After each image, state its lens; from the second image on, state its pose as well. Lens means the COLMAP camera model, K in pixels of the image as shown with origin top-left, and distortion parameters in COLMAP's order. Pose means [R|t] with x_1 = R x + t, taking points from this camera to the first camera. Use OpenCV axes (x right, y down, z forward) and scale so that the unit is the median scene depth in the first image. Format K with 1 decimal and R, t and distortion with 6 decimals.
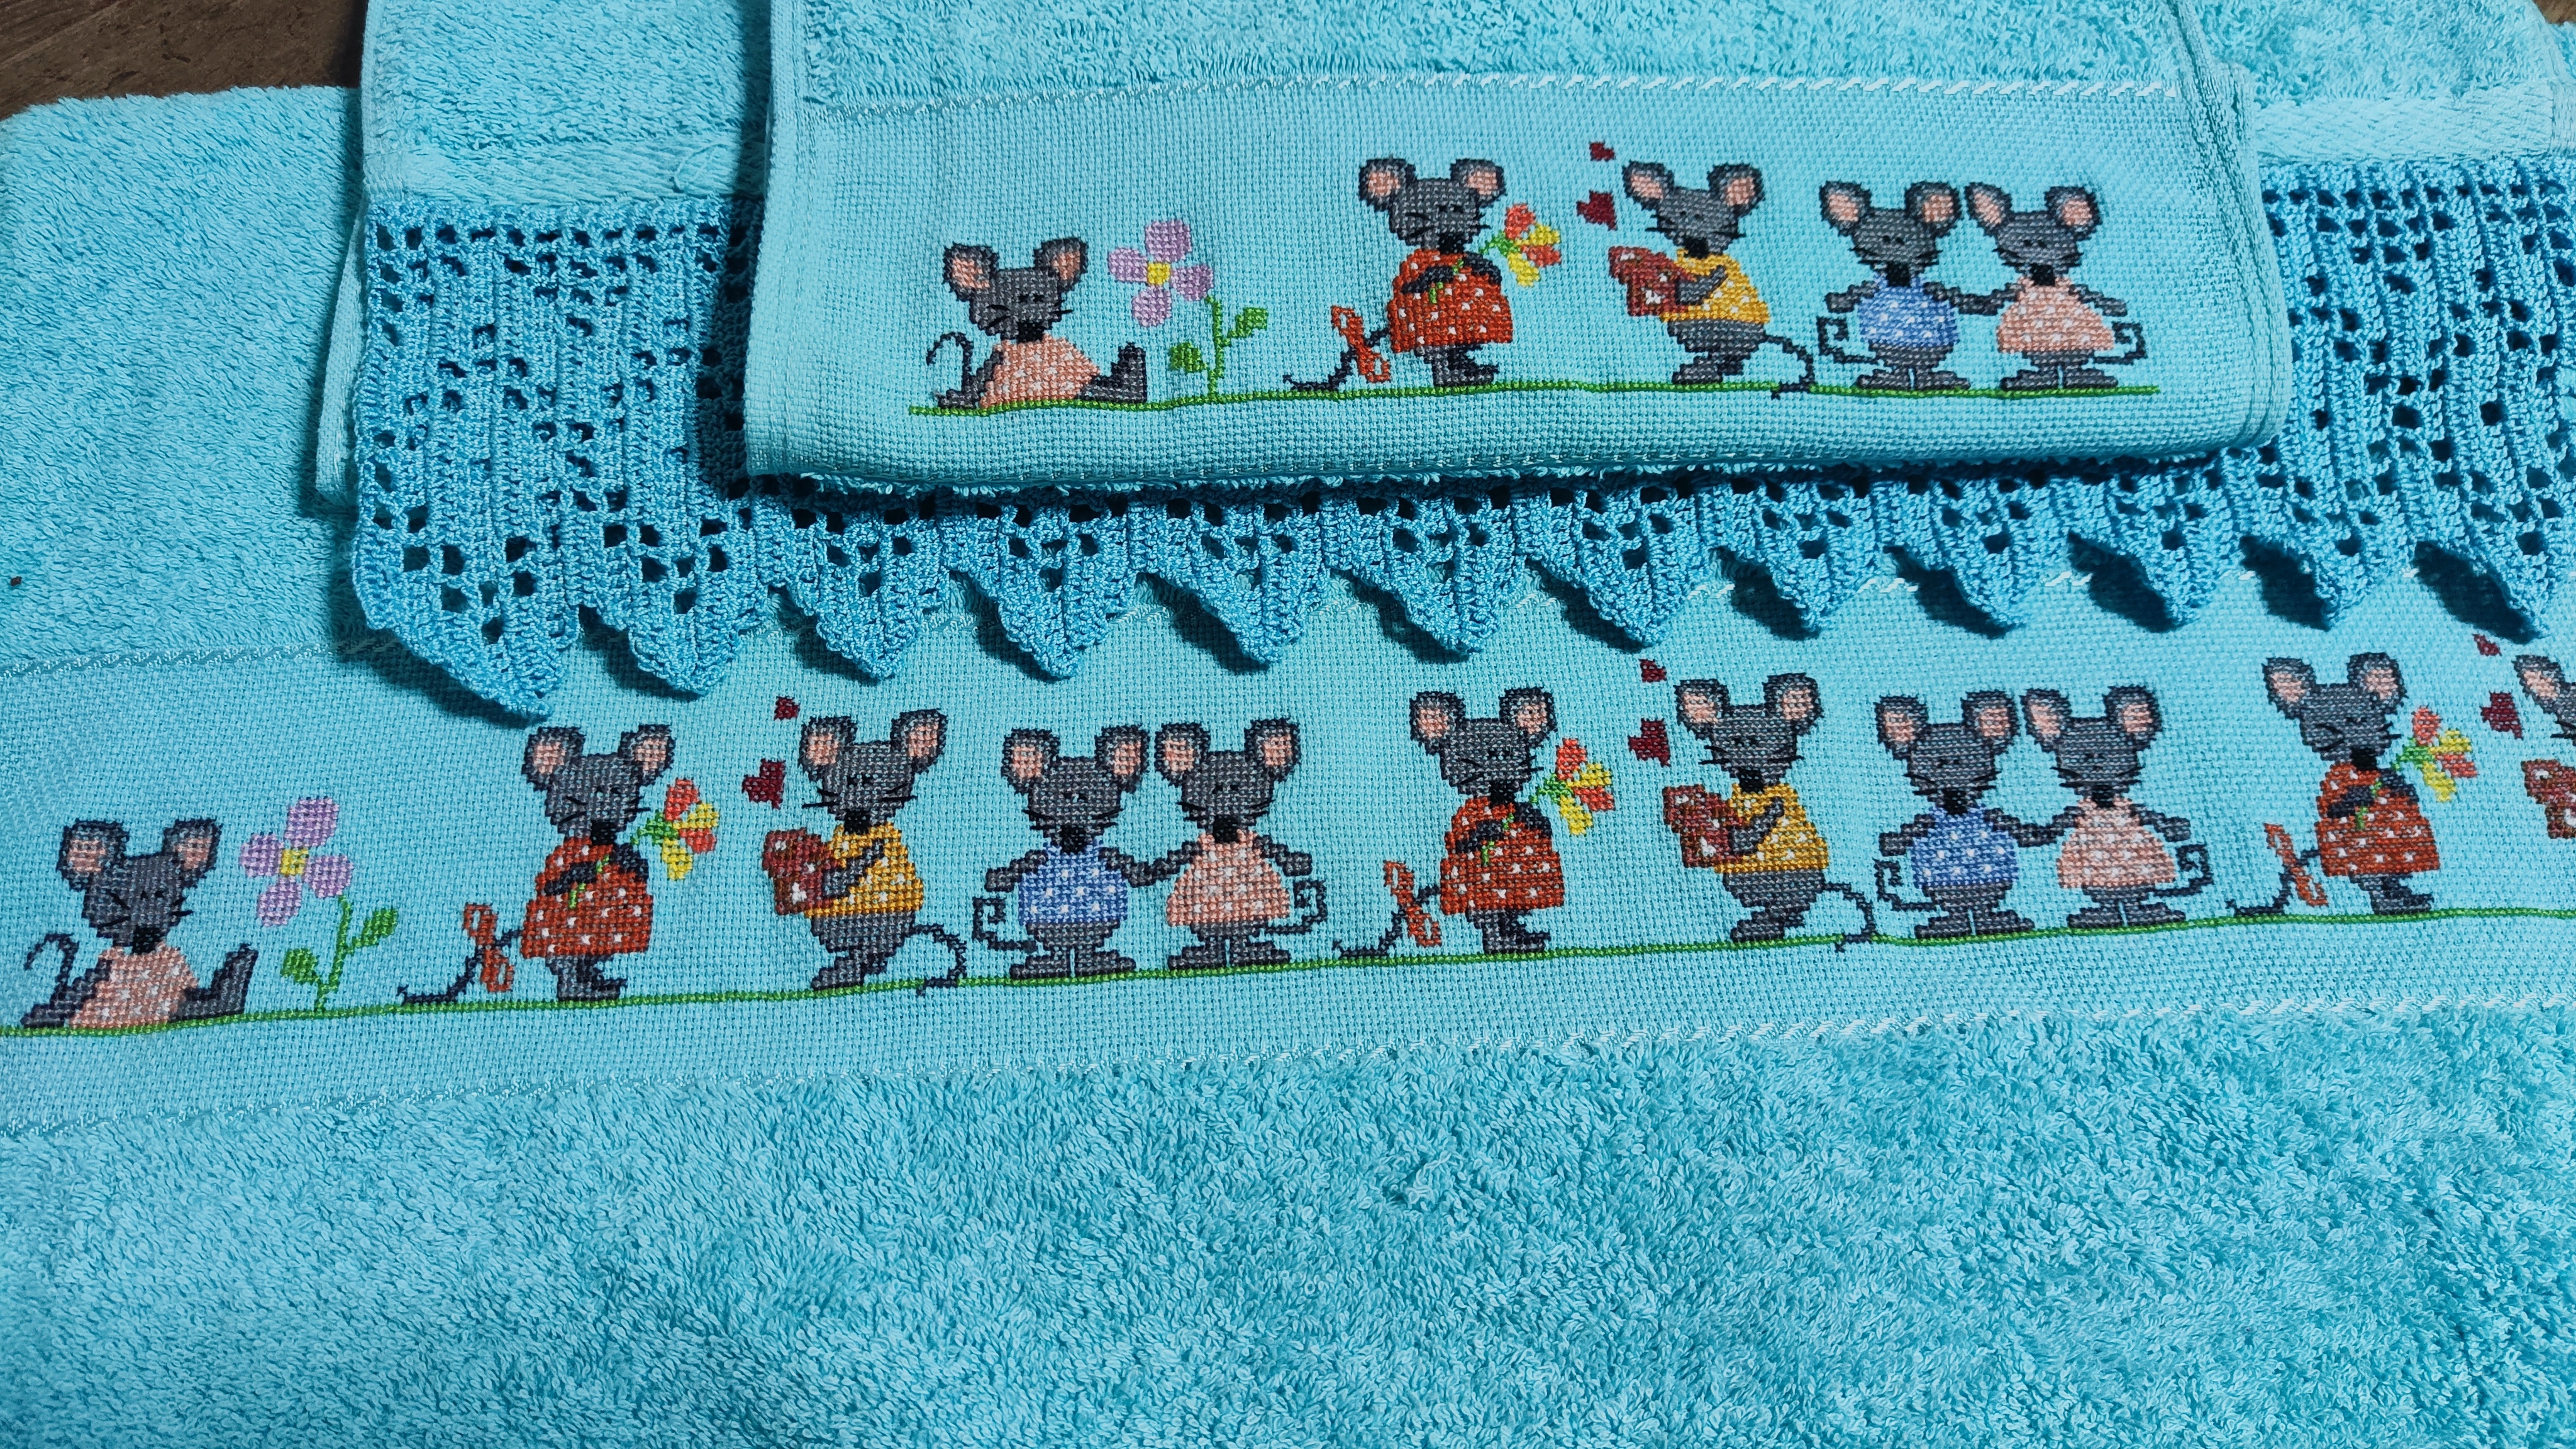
lens RADIAL K [[1816.3, 0, 1268.2], [0, 1816.3, 721.7], [0, 0, 1]] dist [-0.009843, -0.001192]
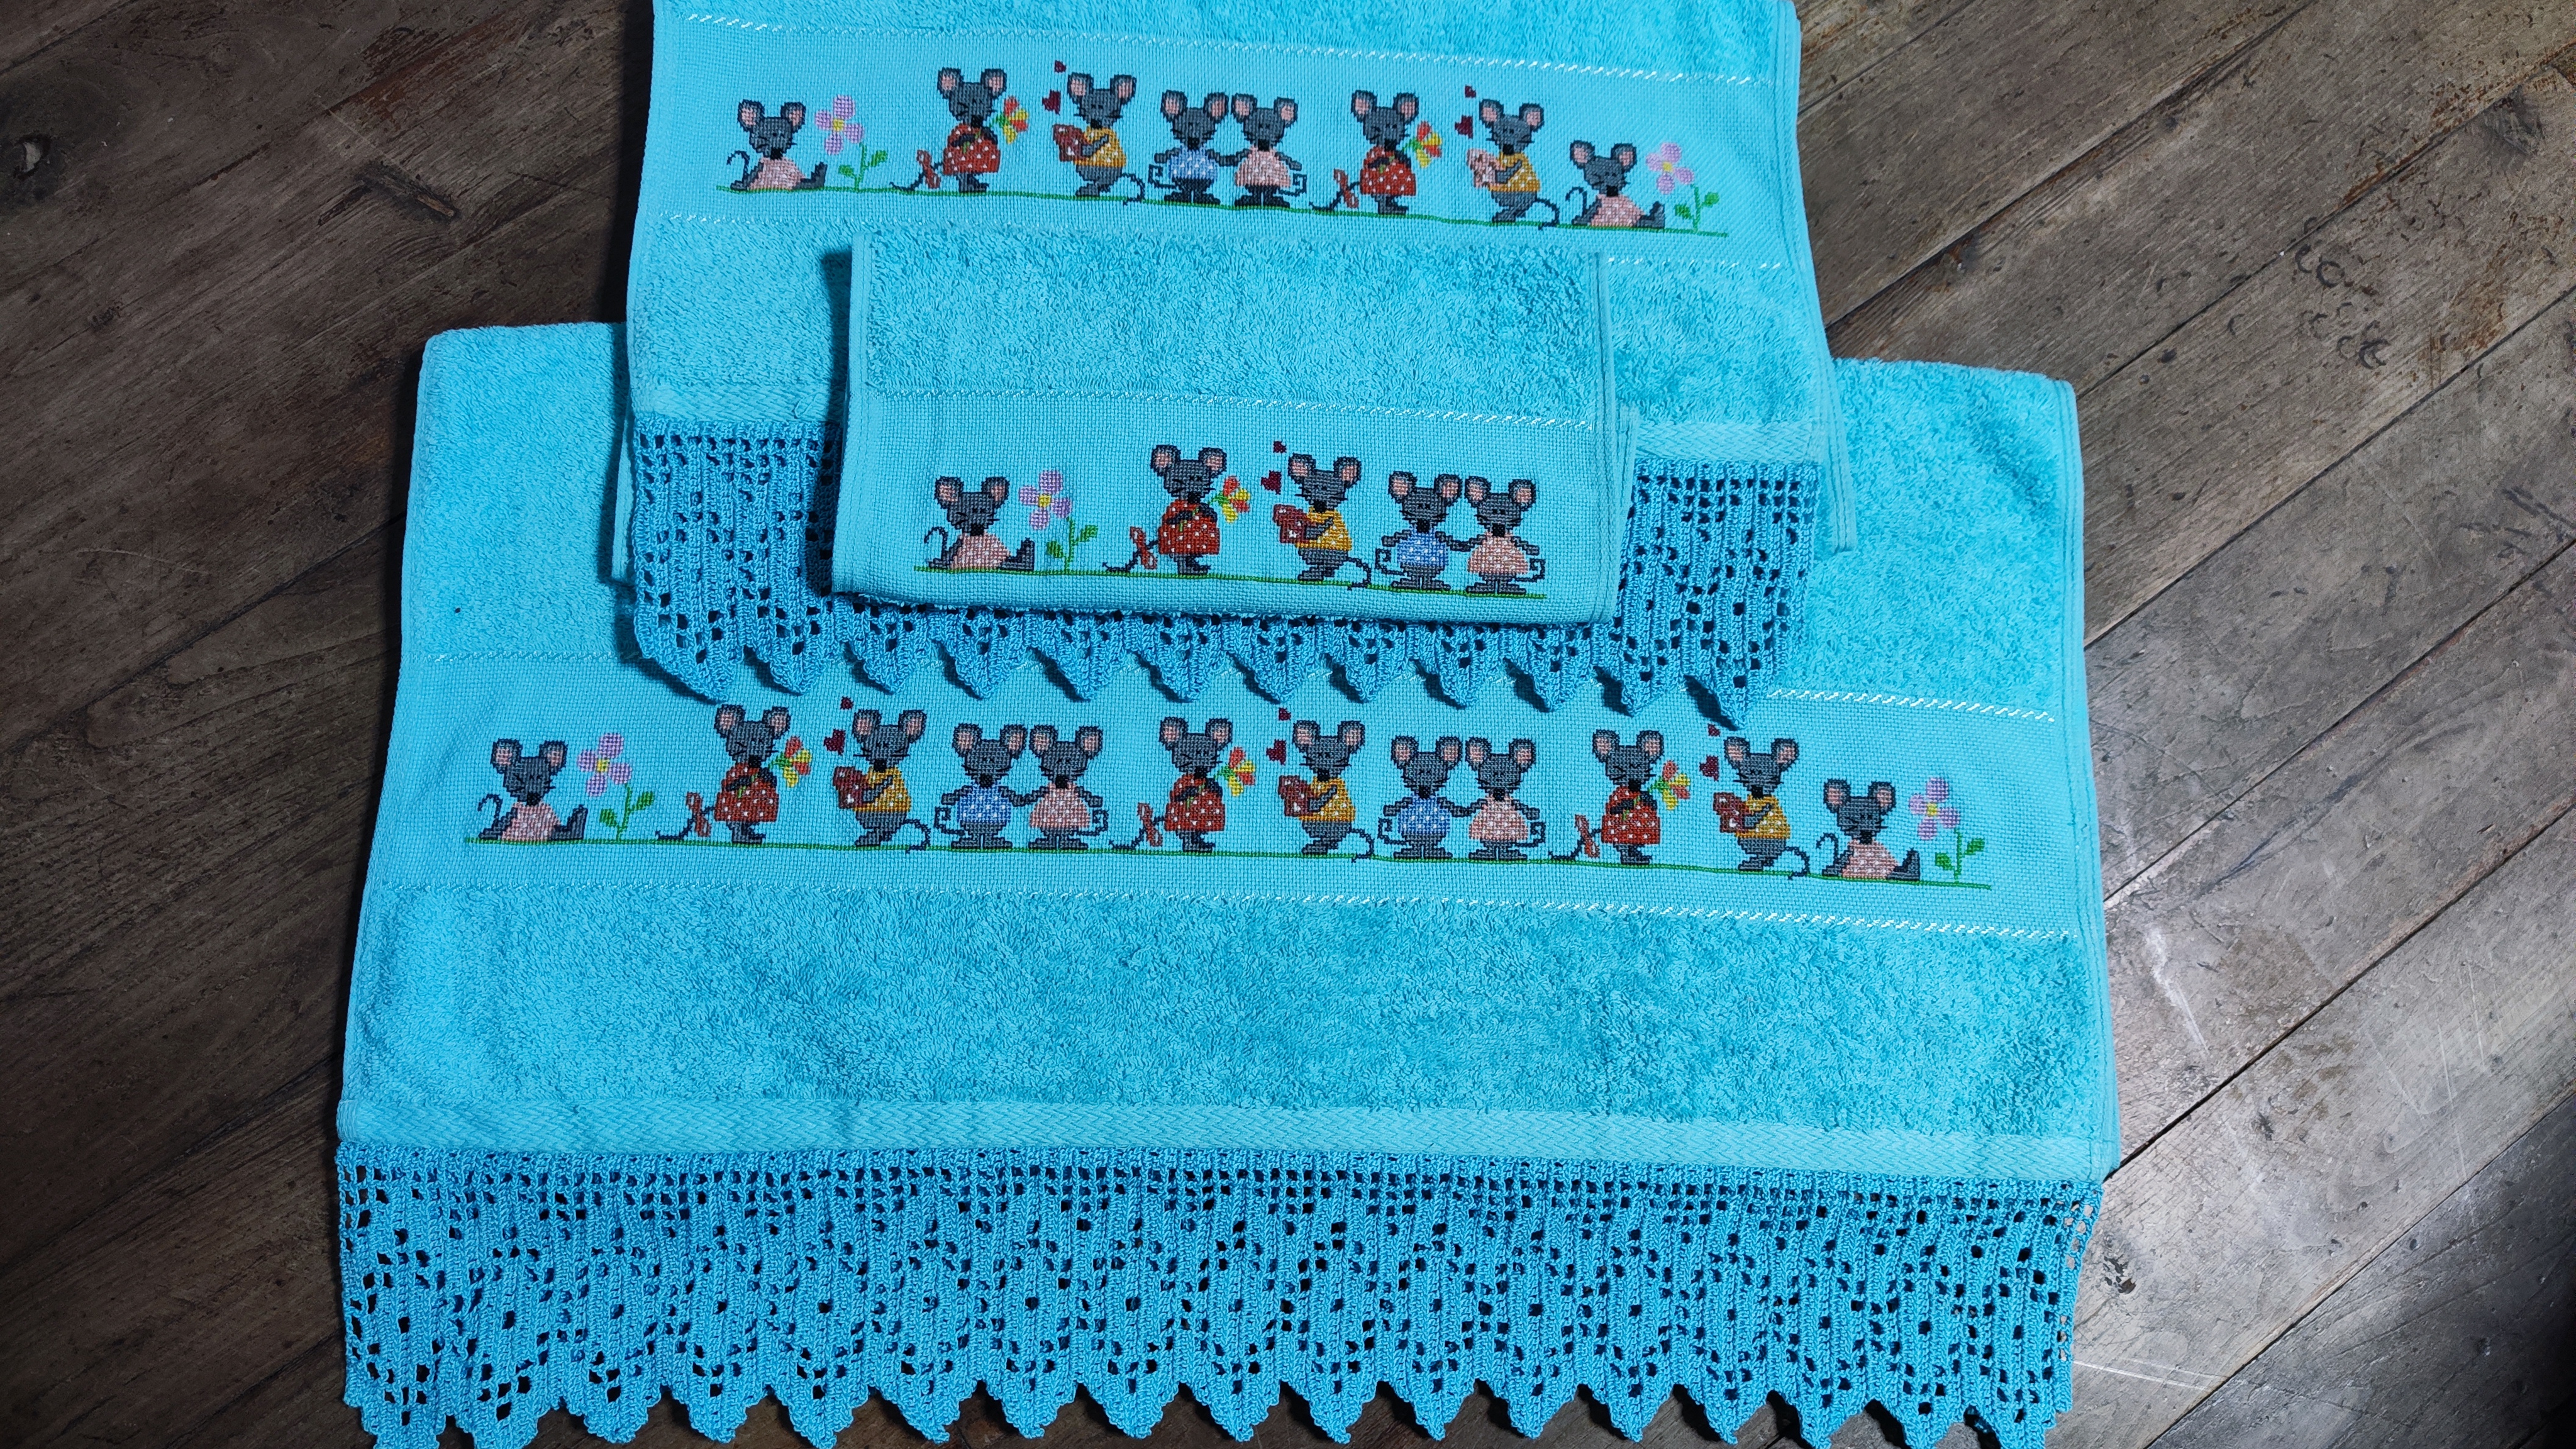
lens RADIAL K [[1816.3, 0, 1298.7], [0, 1816.3, 720.5], [0, 0, 1]] dist [-0.009843, -0.001192]
pose [[0.996855, 0.075636, 0.023655, 0.186695], [-0.078516, 0.983114, 0.165296, -0.361207], [-0.010753, -0.166633, 0.985960, -0.987622]]
